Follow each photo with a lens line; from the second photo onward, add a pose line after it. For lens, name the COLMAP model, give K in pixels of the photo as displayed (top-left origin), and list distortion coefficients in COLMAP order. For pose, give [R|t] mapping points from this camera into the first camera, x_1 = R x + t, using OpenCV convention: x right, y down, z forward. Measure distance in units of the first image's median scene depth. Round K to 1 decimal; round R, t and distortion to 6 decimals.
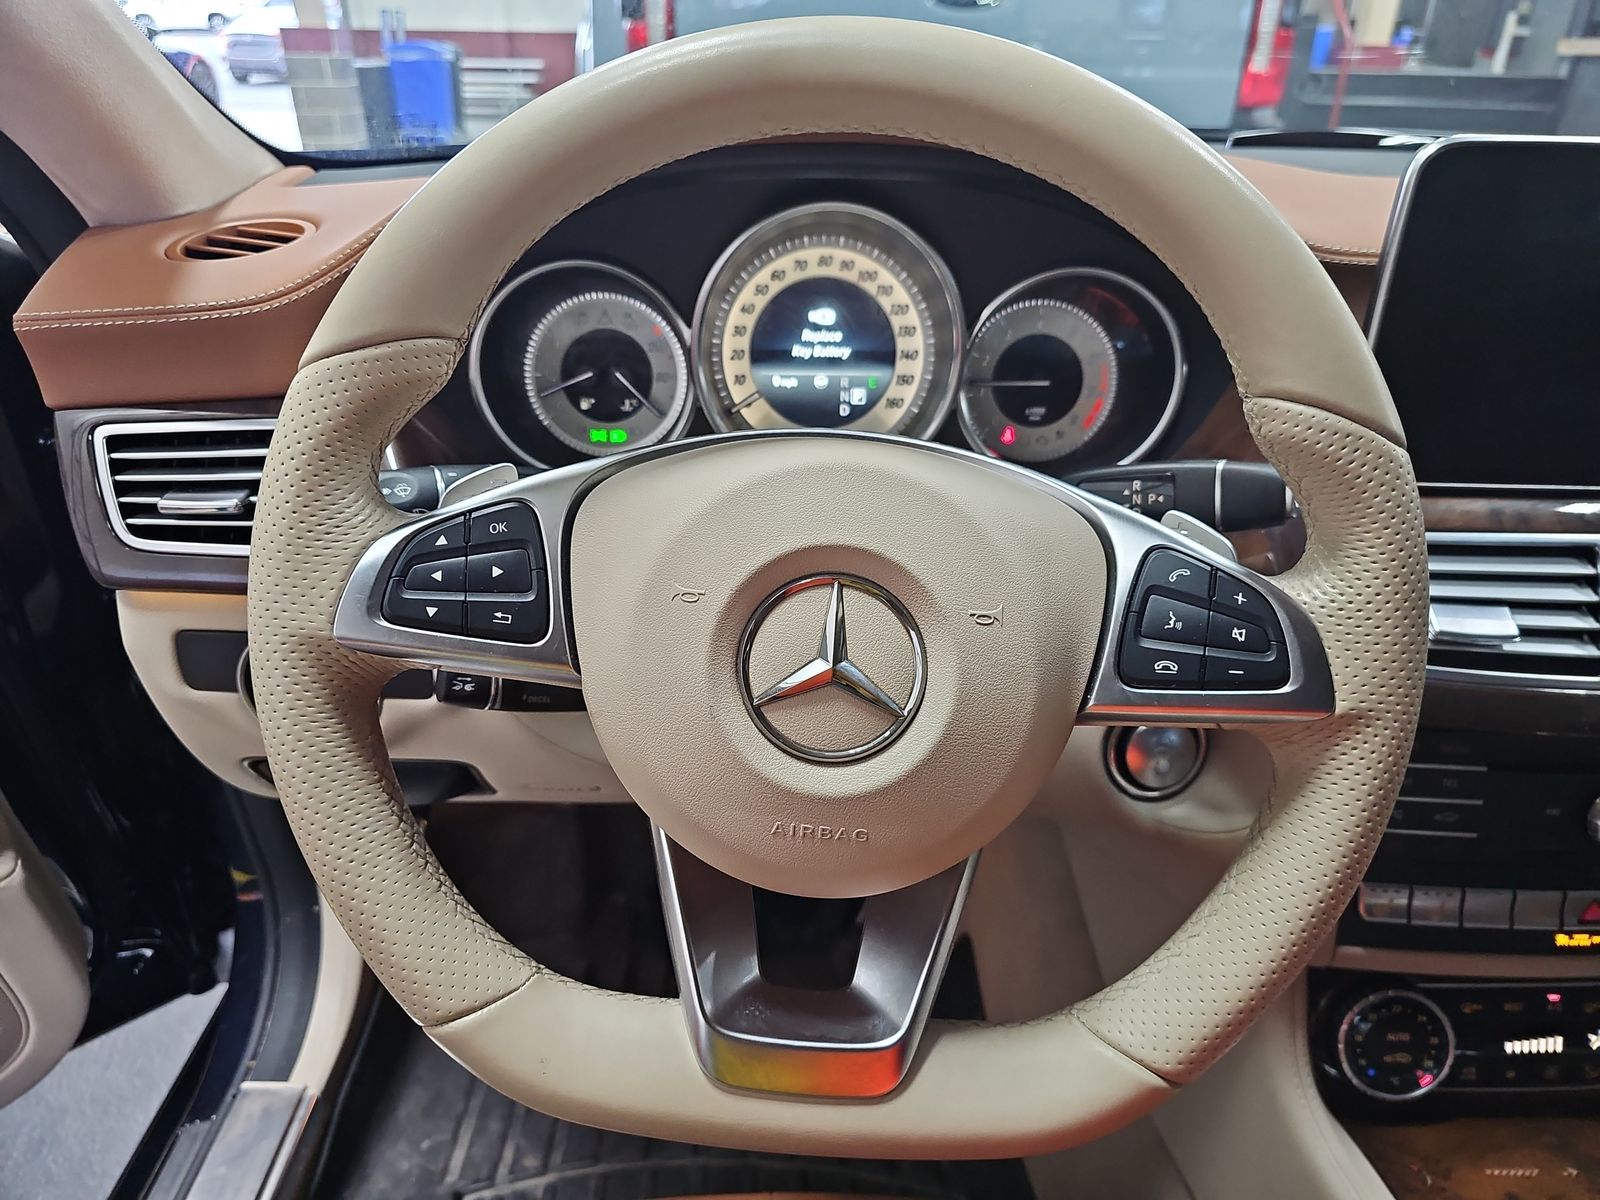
lens RADIAL K [[1062.6, 0, 800.0], [0, 1062.6, 600.0], [0, 0, 1]] dist [-0.001452, -0.048470]
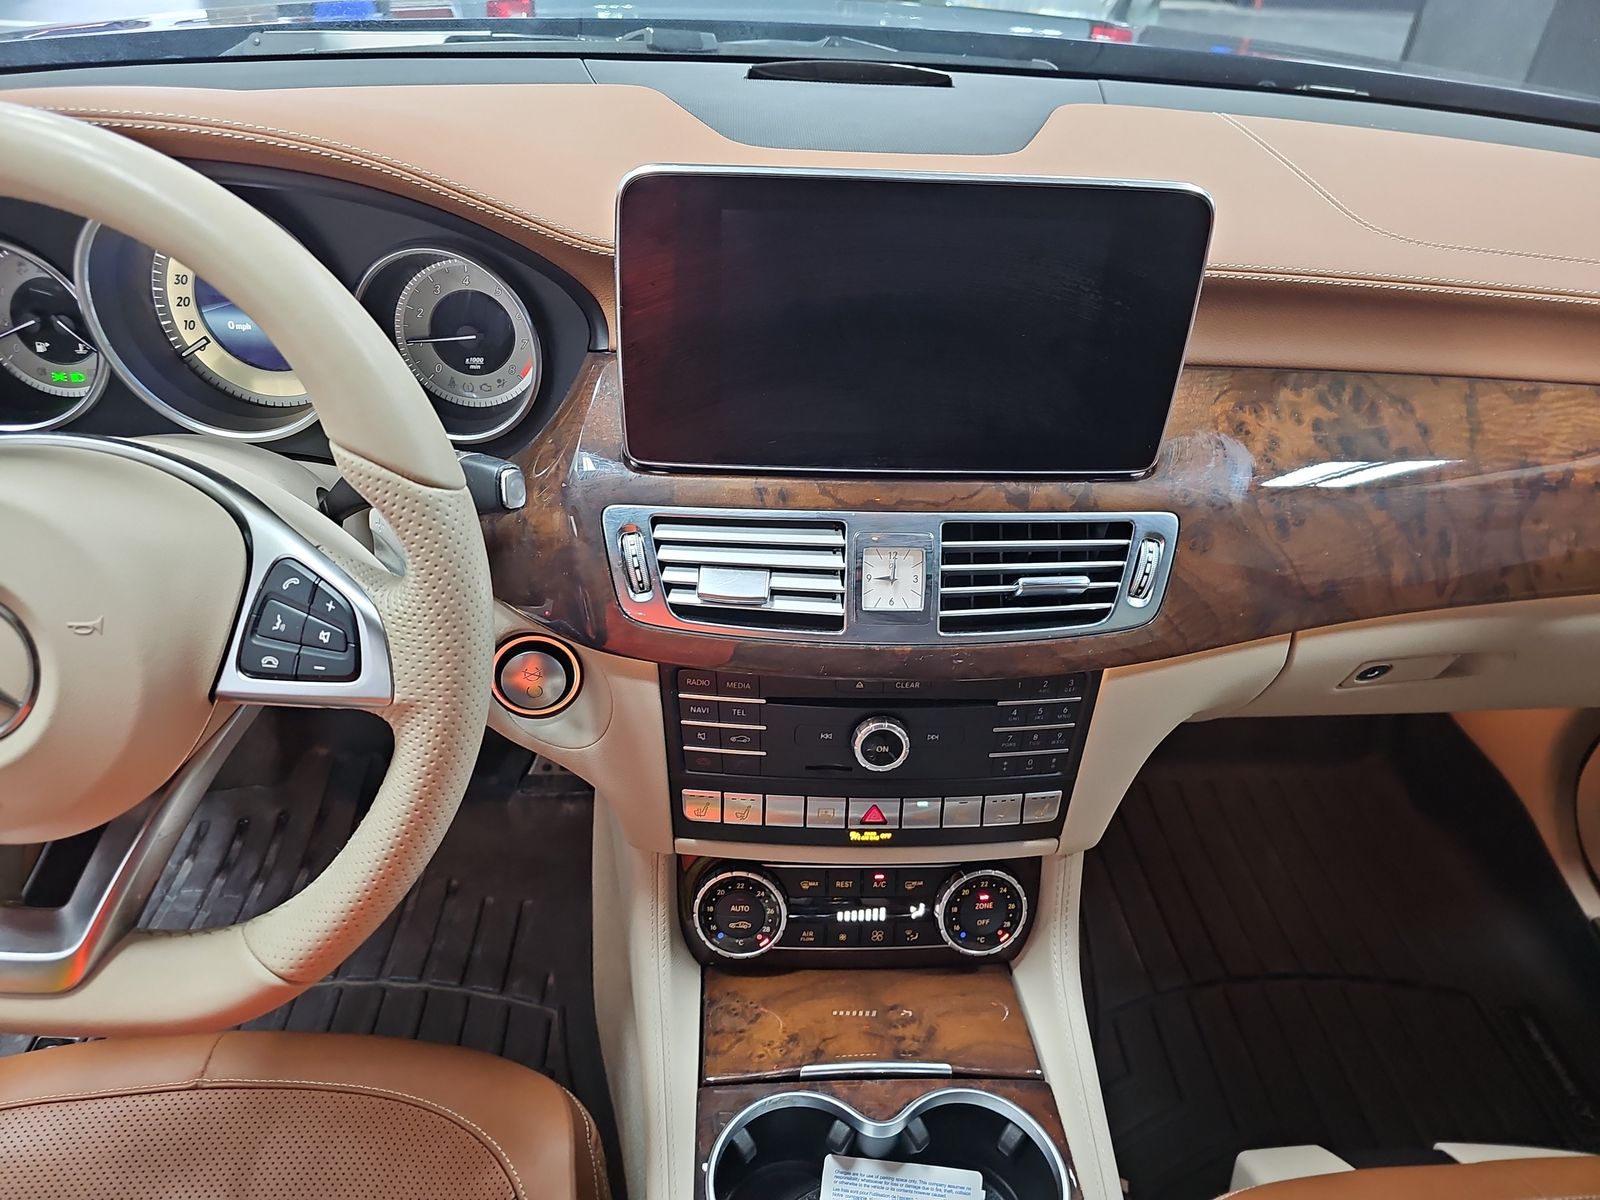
lens RADIAL K [[1040.1, 0, 800.0], [0, 1040.1, 600.0], [0, 0, 1]] dist [-0.001776, -0.033936]
pose [[0.995330, 0.000428, 0.096526, 0.472353], [-0.015861, 0.987124, 0.159169, -0.116061], [-0.095215, -0.159957, 0.982521, -0.119056]]
